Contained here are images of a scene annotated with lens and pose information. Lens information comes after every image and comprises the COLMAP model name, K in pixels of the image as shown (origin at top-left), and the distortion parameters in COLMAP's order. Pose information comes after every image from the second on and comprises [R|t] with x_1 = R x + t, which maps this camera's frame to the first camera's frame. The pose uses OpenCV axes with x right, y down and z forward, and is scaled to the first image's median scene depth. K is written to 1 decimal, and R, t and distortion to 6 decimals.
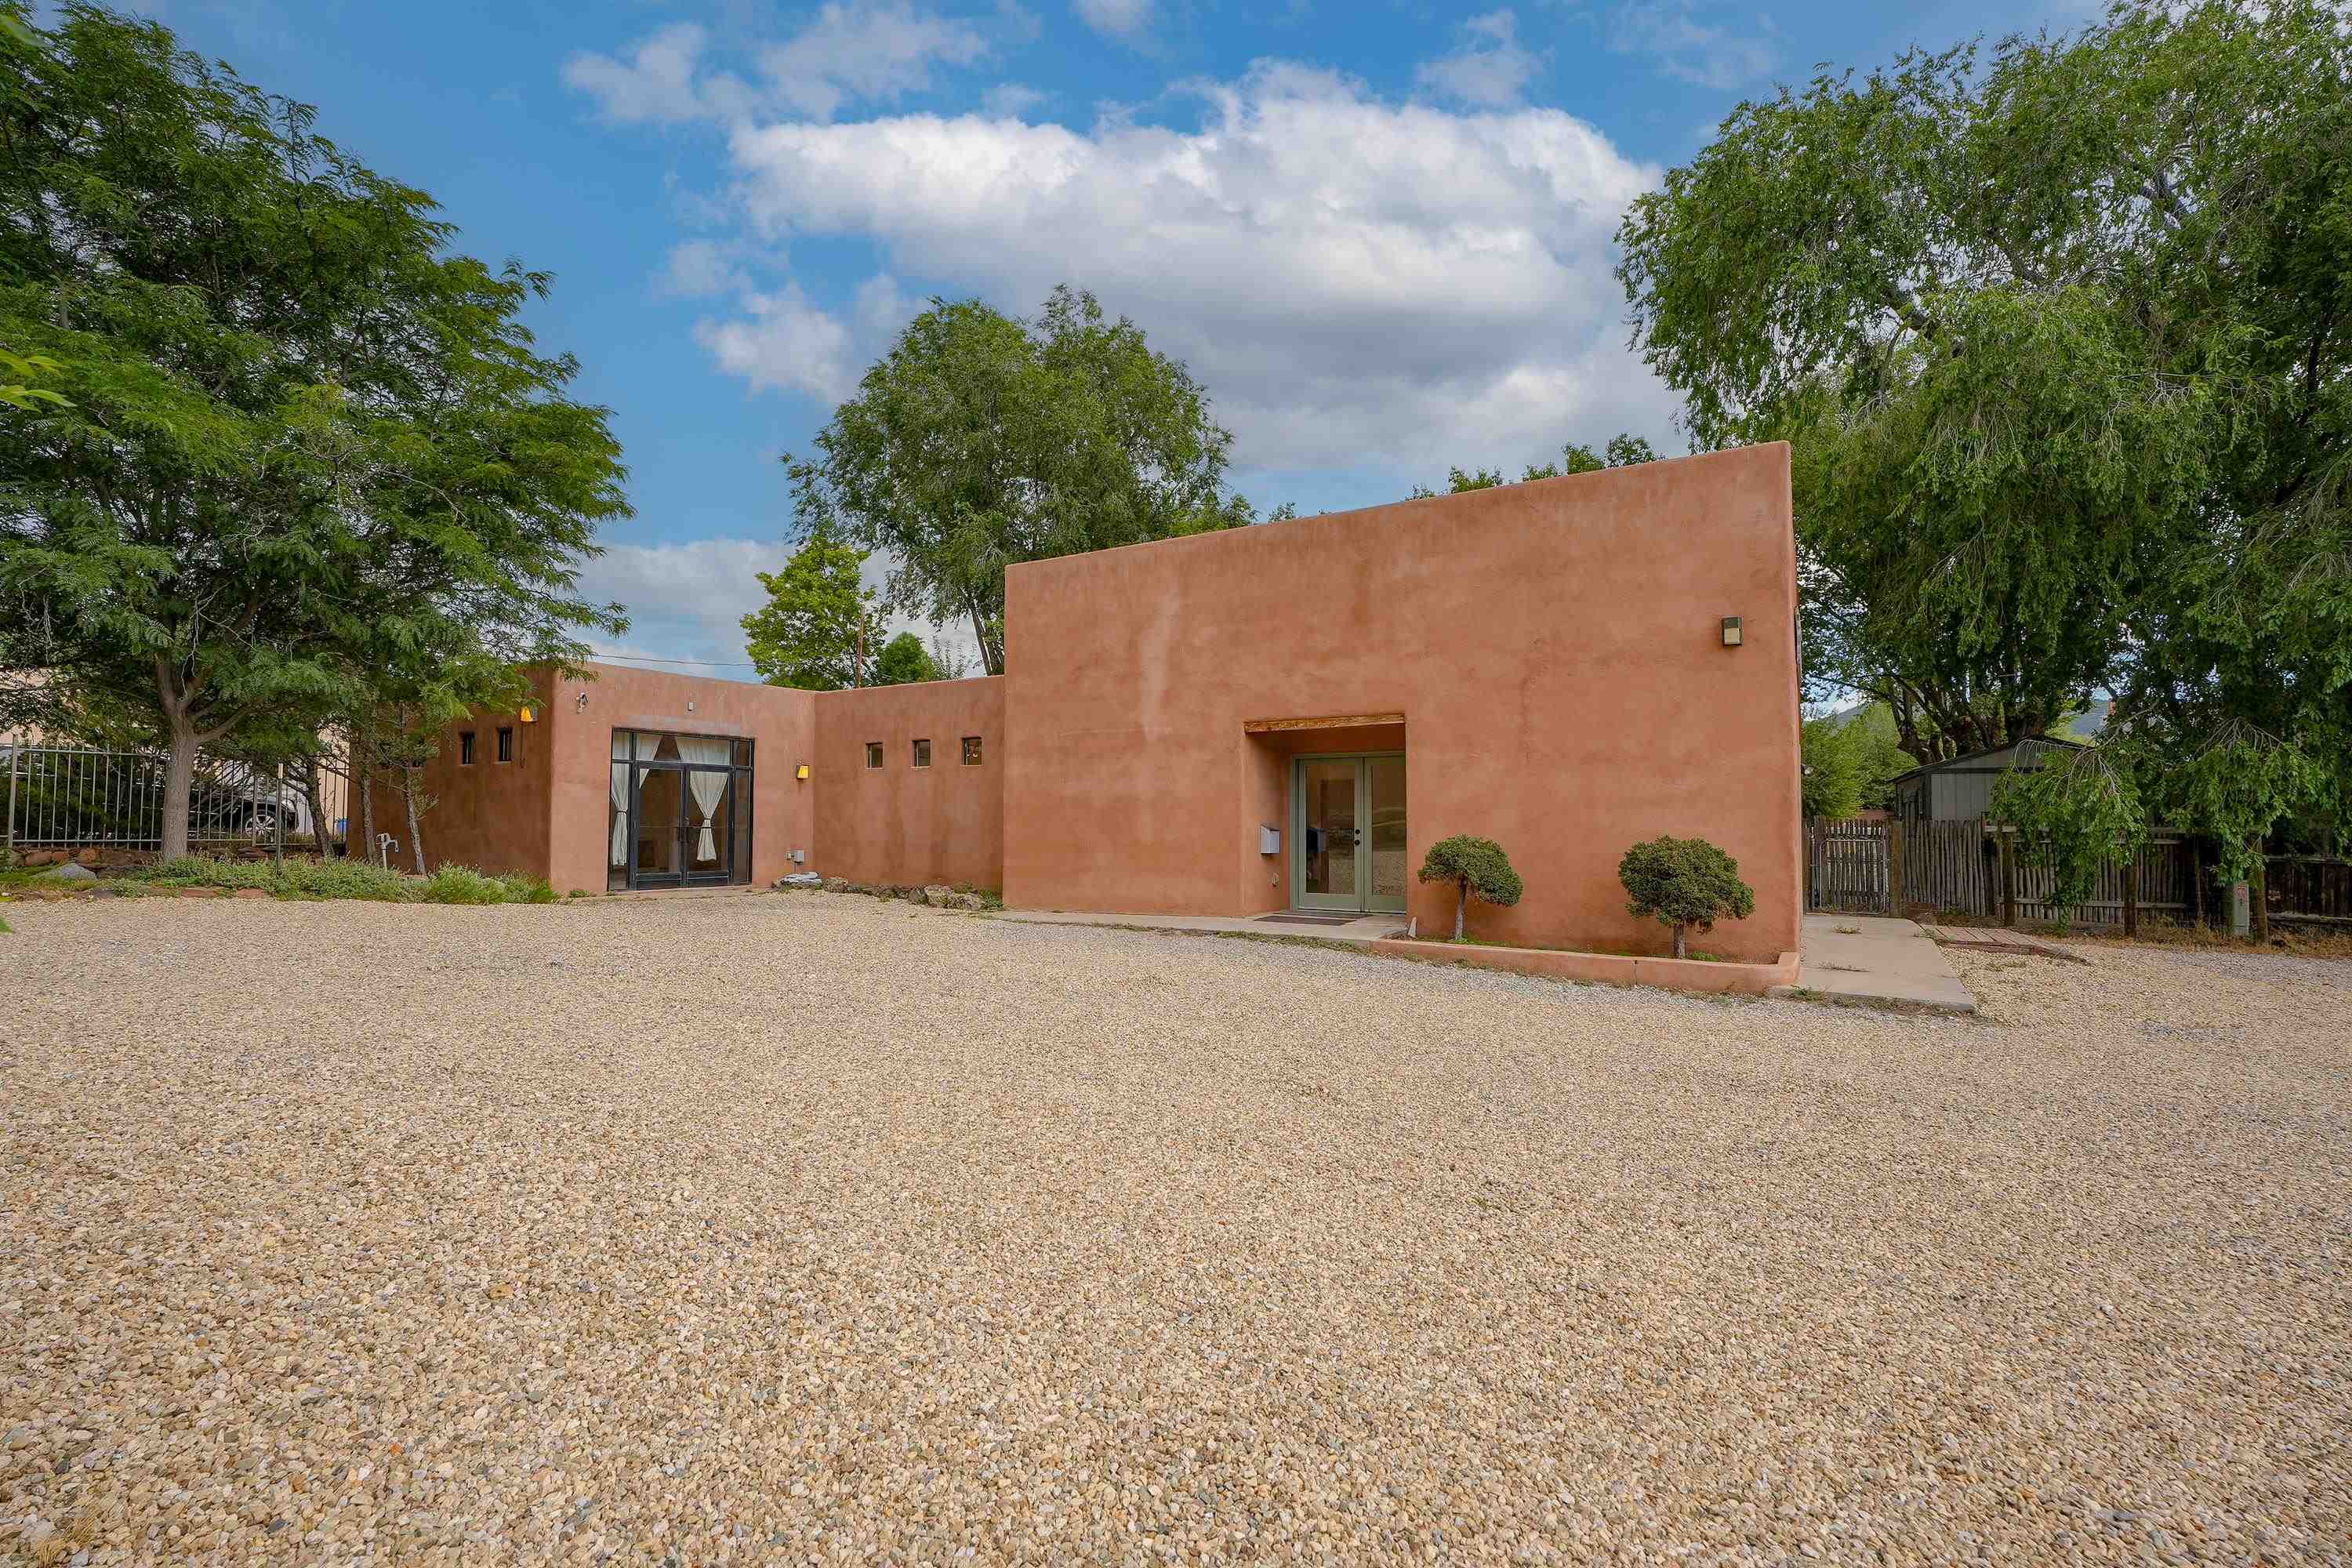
lens RADIAL K [[1067.4, 0, 1180.1], [0, 1067.4, 772.7], [0, 0, 1]] dist [0.001116, 0.000023]
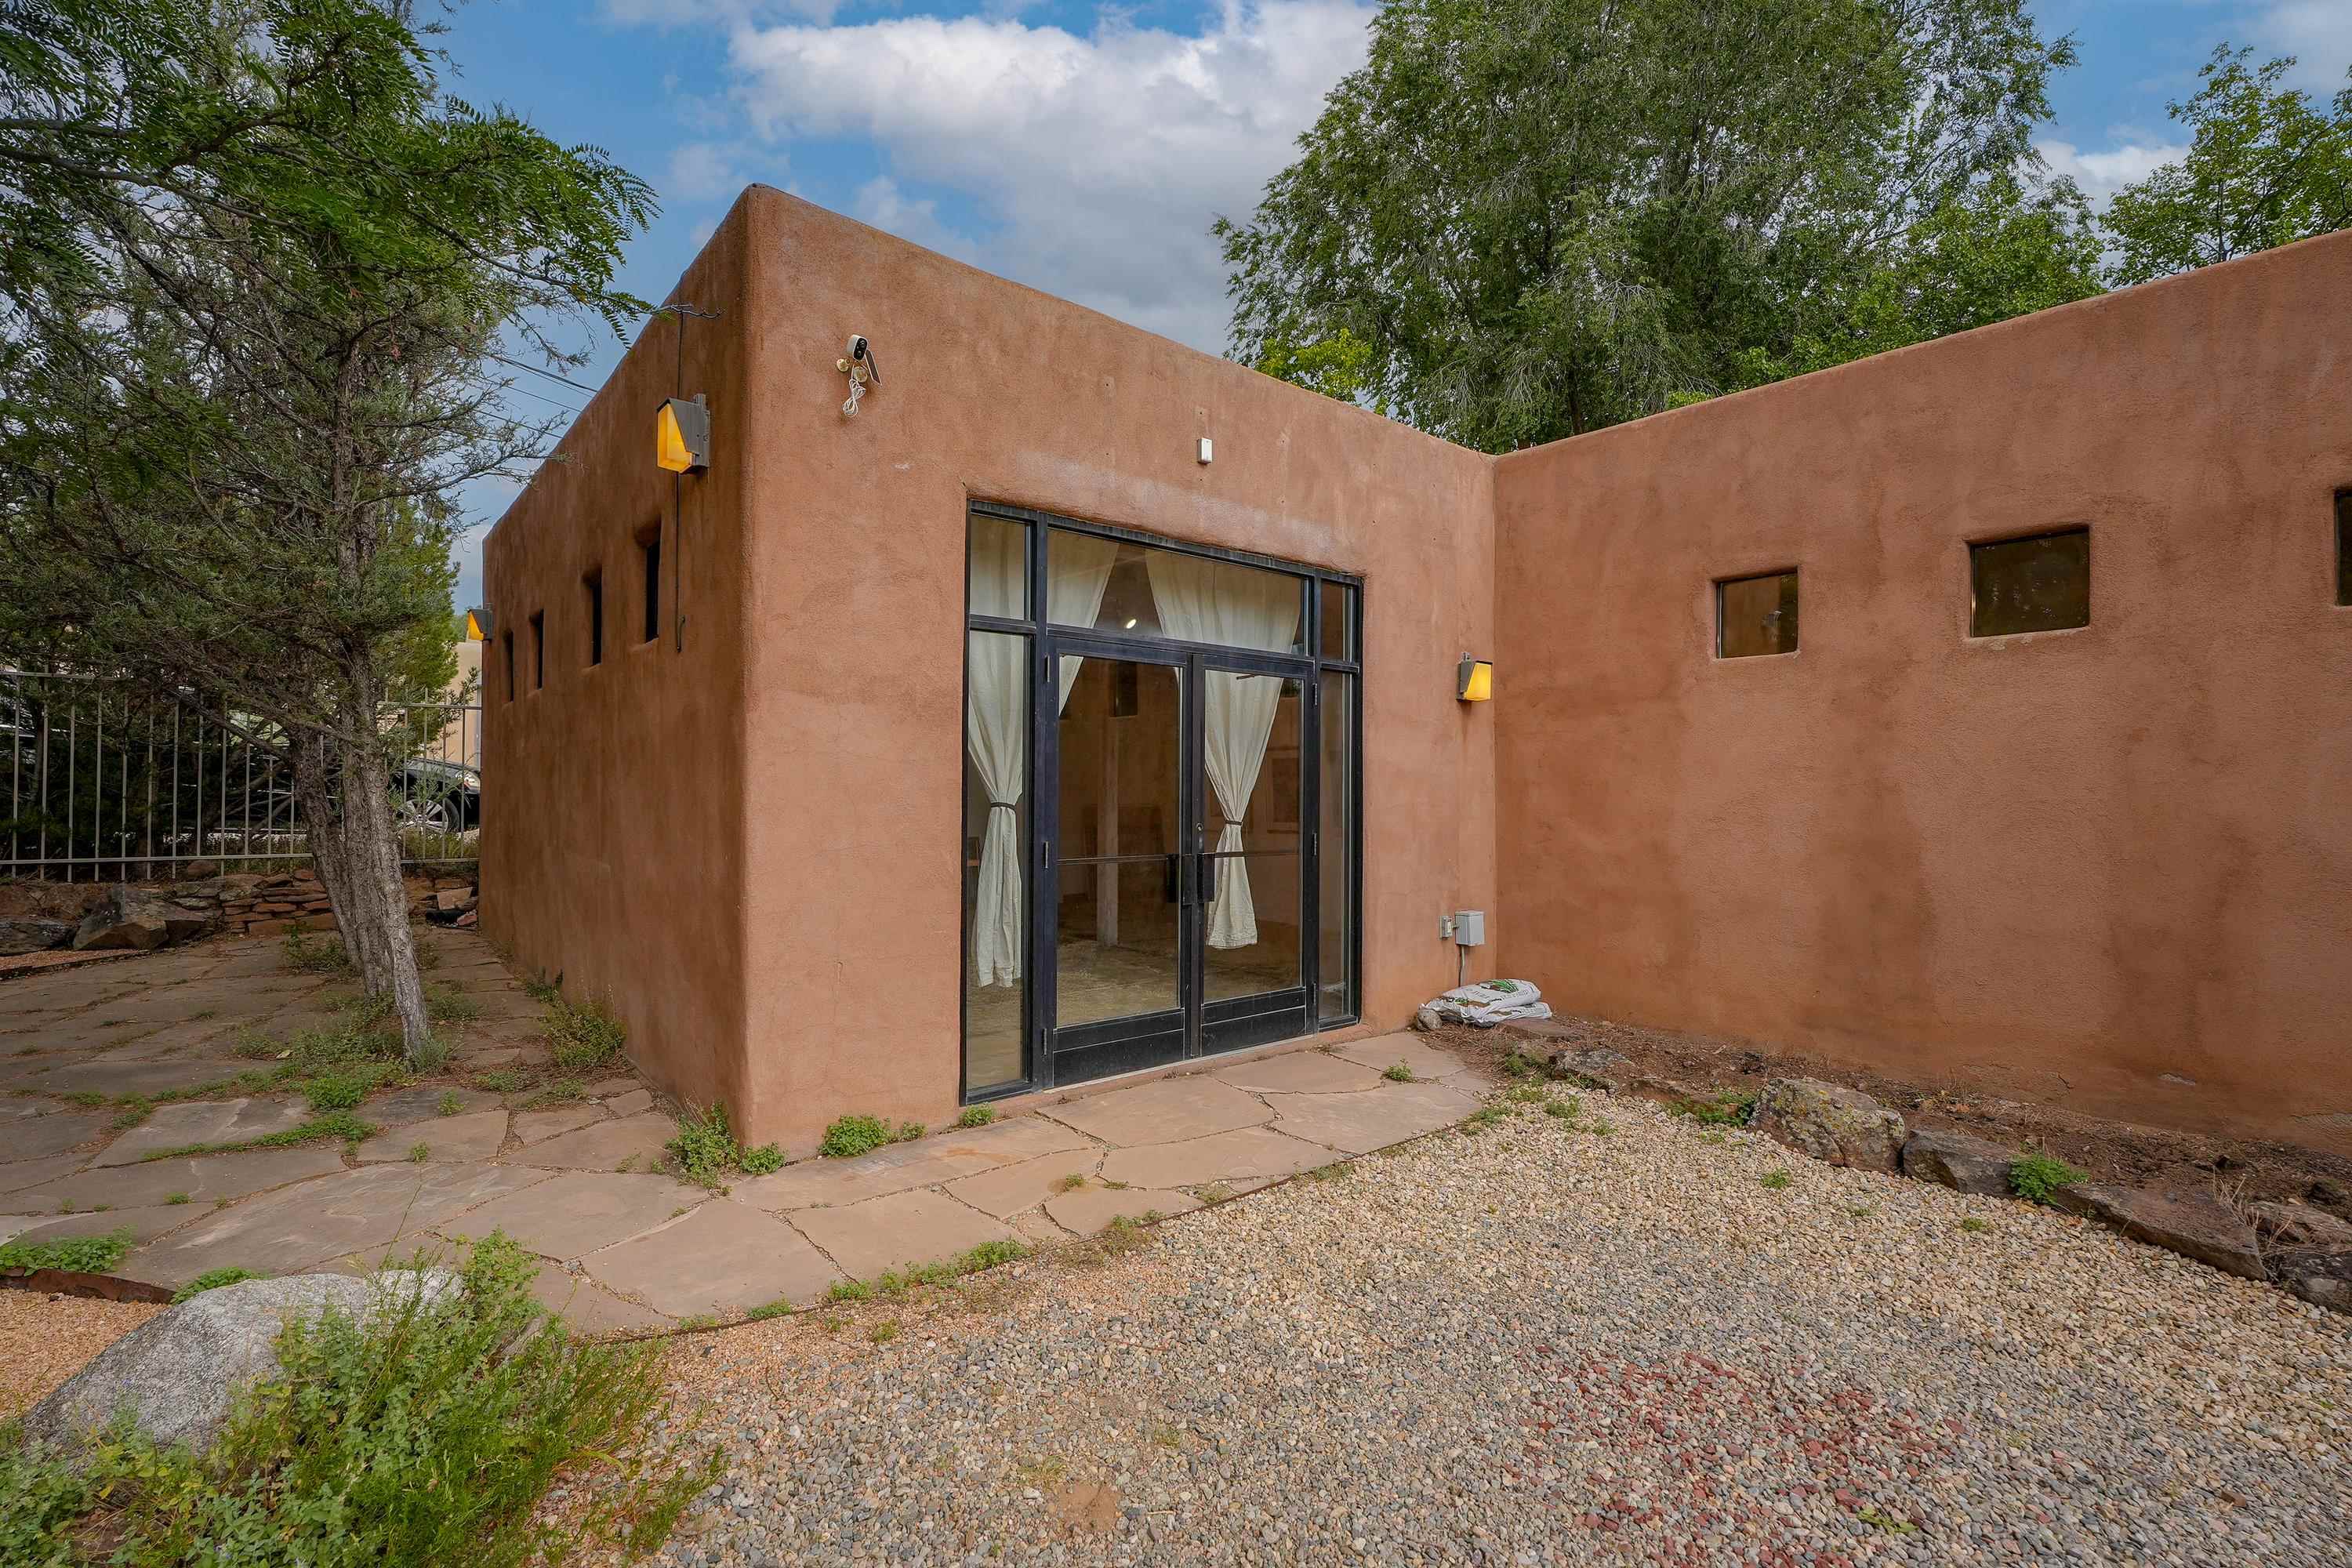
lens RADIAL K [[1067.4, 0, 1175.7], [0, 1067.4, 784.9], [0, 0, 1]] dist [0.001116, 0.000023]
pose [[0.951154, 0.006238, -0.308655, -0.358195], [0.006682, 0.999146, 0.040786, 0.018604], [0.308646, -0.040856, 0.950299, 0.681203]]
